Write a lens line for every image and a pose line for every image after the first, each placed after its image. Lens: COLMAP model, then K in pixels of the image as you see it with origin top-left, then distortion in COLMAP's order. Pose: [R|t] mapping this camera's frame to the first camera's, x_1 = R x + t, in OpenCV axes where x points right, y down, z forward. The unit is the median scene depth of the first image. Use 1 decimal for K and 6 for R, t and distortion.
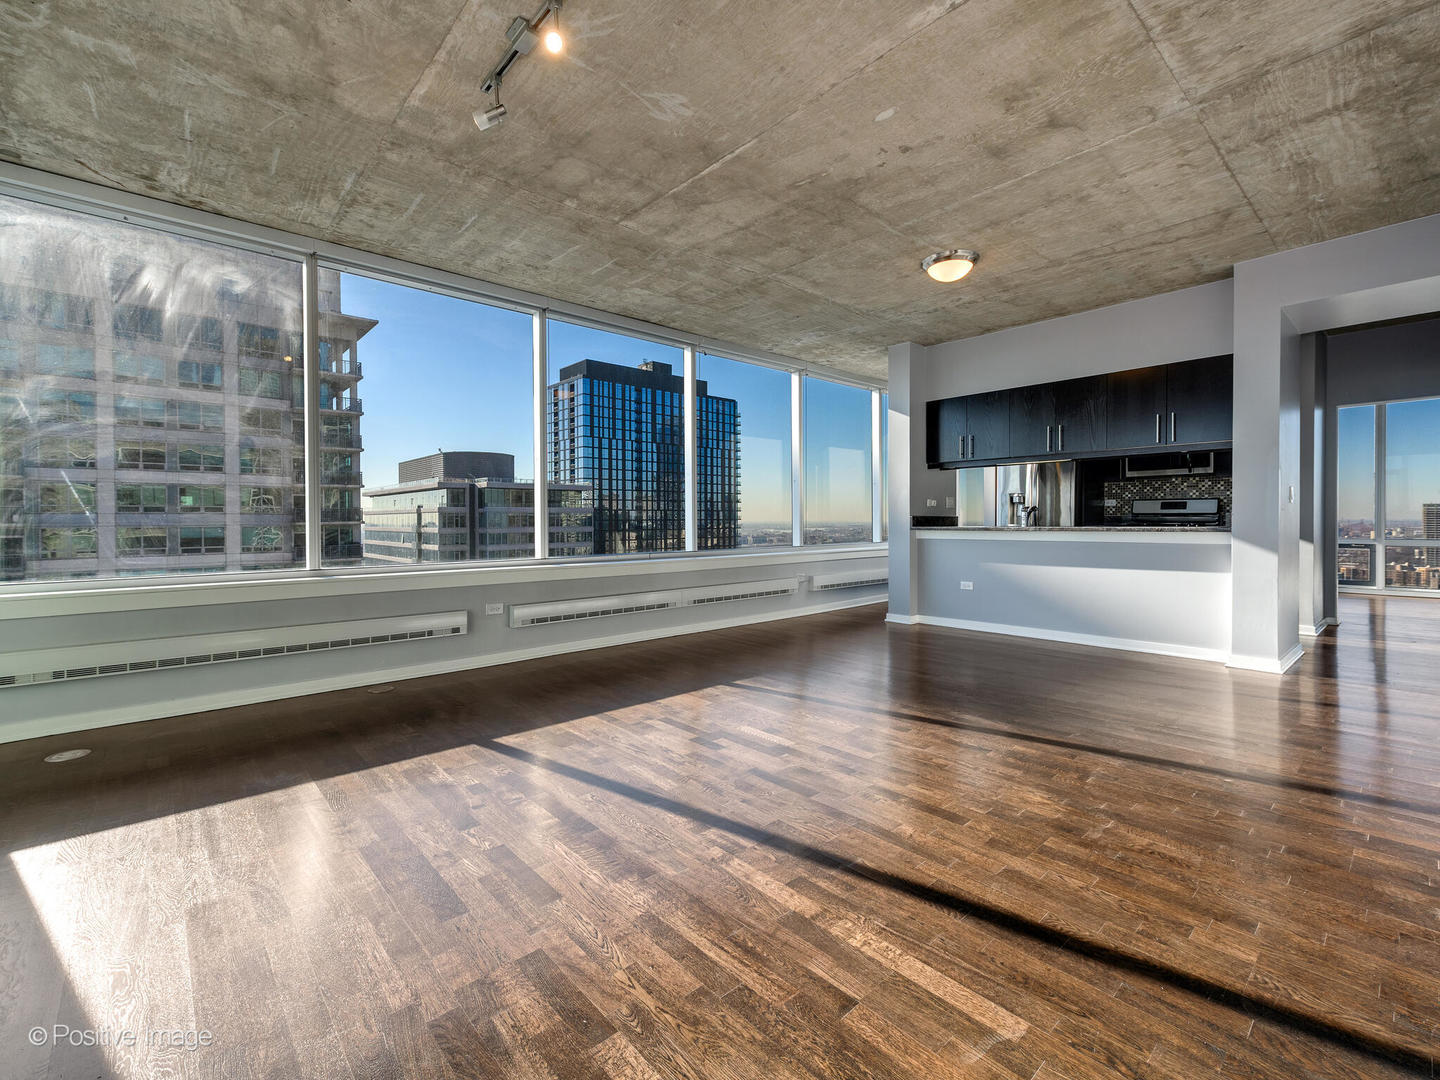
lens RADIAL K [[647.7, 0, 719.9], [0, 647.7, 532.1], [0, 0, 1]] dist [0.004027, 0.000004]
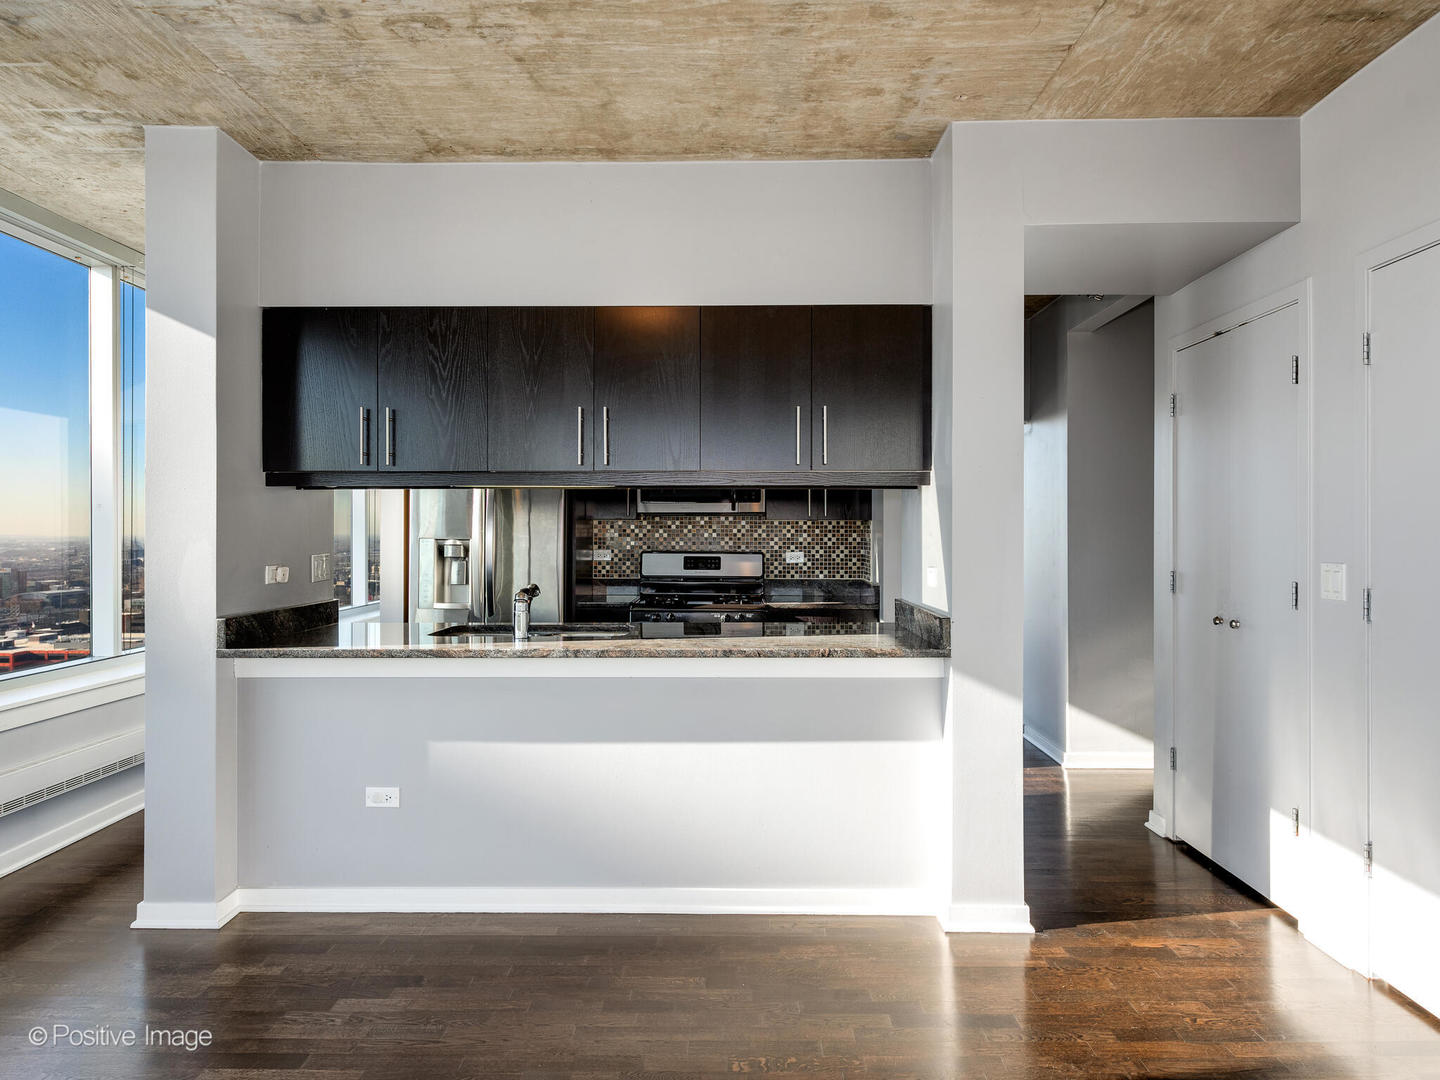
lens RADIAL K [[920.1, 0, 730.8], [0, 920.1, 527.6], [0, 0, 1]] dist [0.010993, 0.002892]
pose [[0.674660, 0.005302, 0.738110, 0.135956], [0.011229, 0.999785, -0.017446, -0.078976], [-0.738043, 0.020058, 0.674455, 0.561637]]
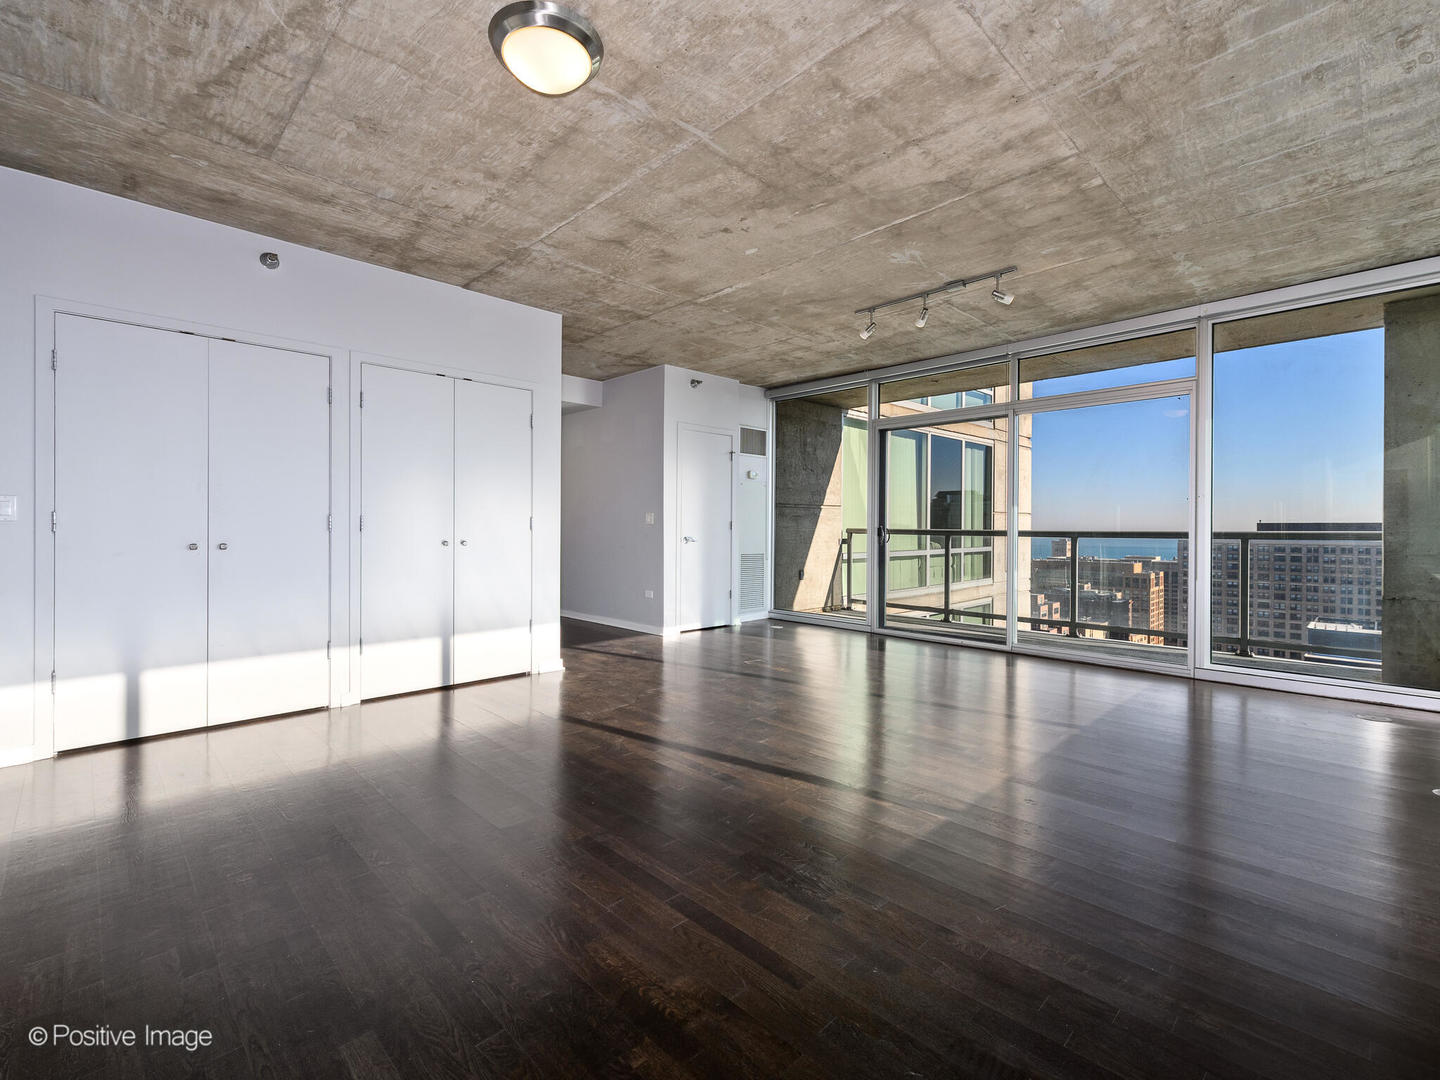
lens RADIAL K [[647.7, 0, 719.9], [0, 647.7, 532.1], [0, 0, 1]] dist [0.004027, 0.000004]
pose [[-0.998797, 0.001933, -0.048994, 0.207857], [0.000720, 0.999693, 0.024756, -0.049558], [0.049027, 0.024691, -0.998492, 1.266255]]
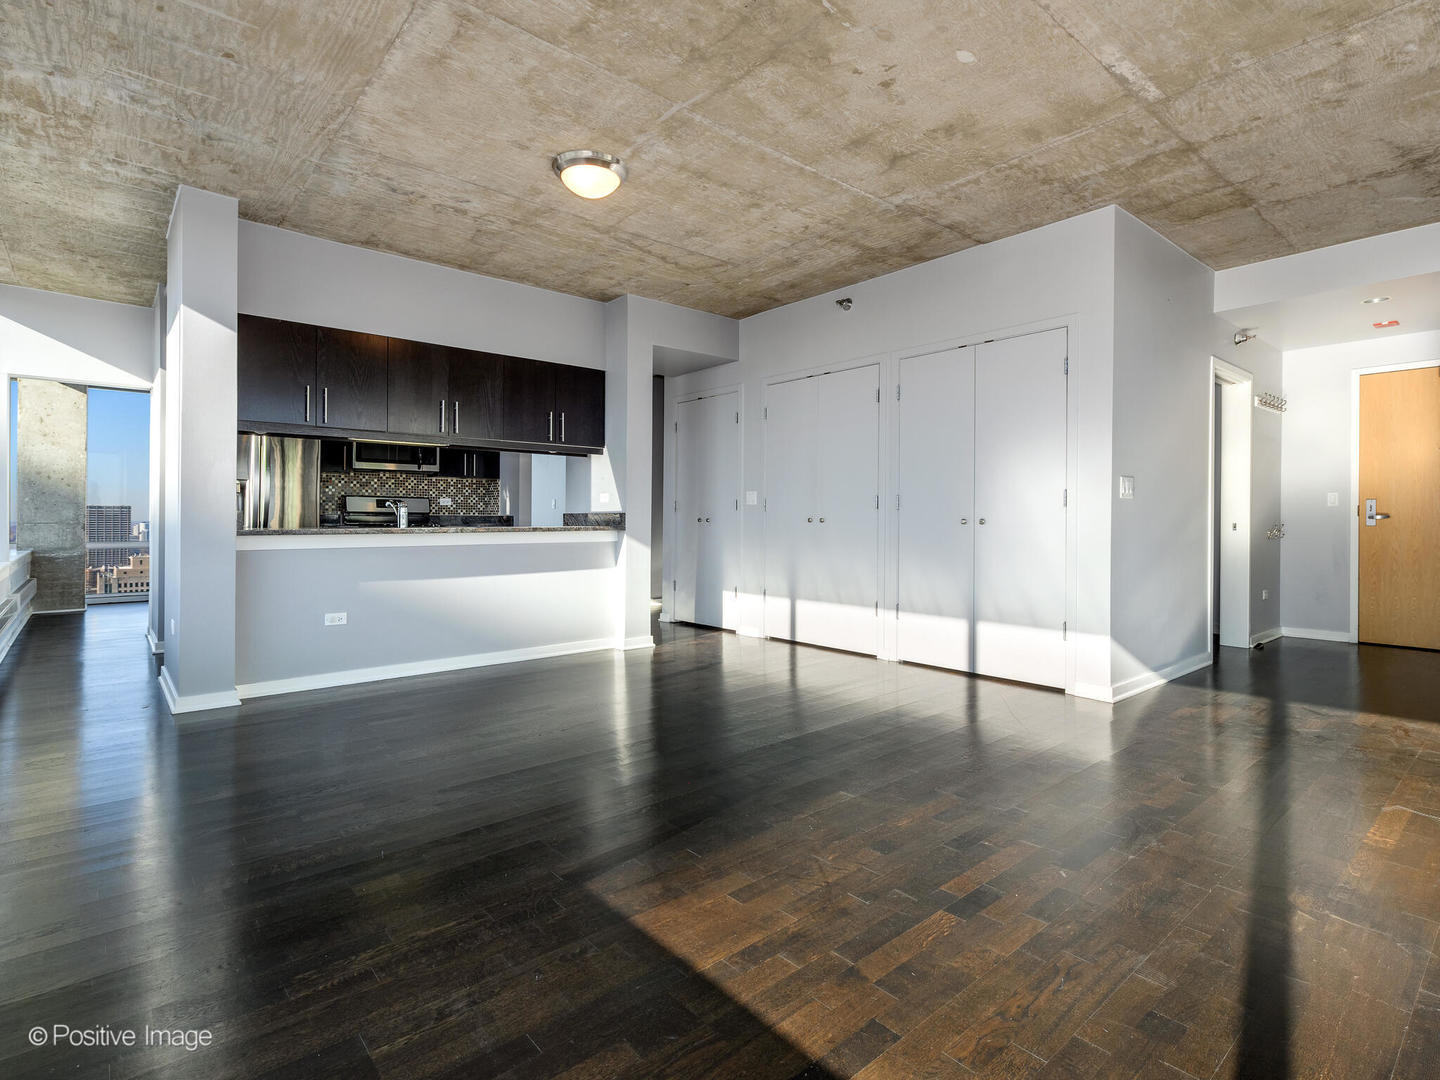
lens RADIAL K [[714.7, 0, 712.7], [0, 714.7, 537.1], [0, 0, 1]] dist [0.003333, 0.000532]
pose [[0.020500, -0.023302, 0.999518, -0.390090], [0.015431, 0.999617, 0.022988, -0.014337], [-0.999671, 0.014952, 0.020852, 0.713221]]
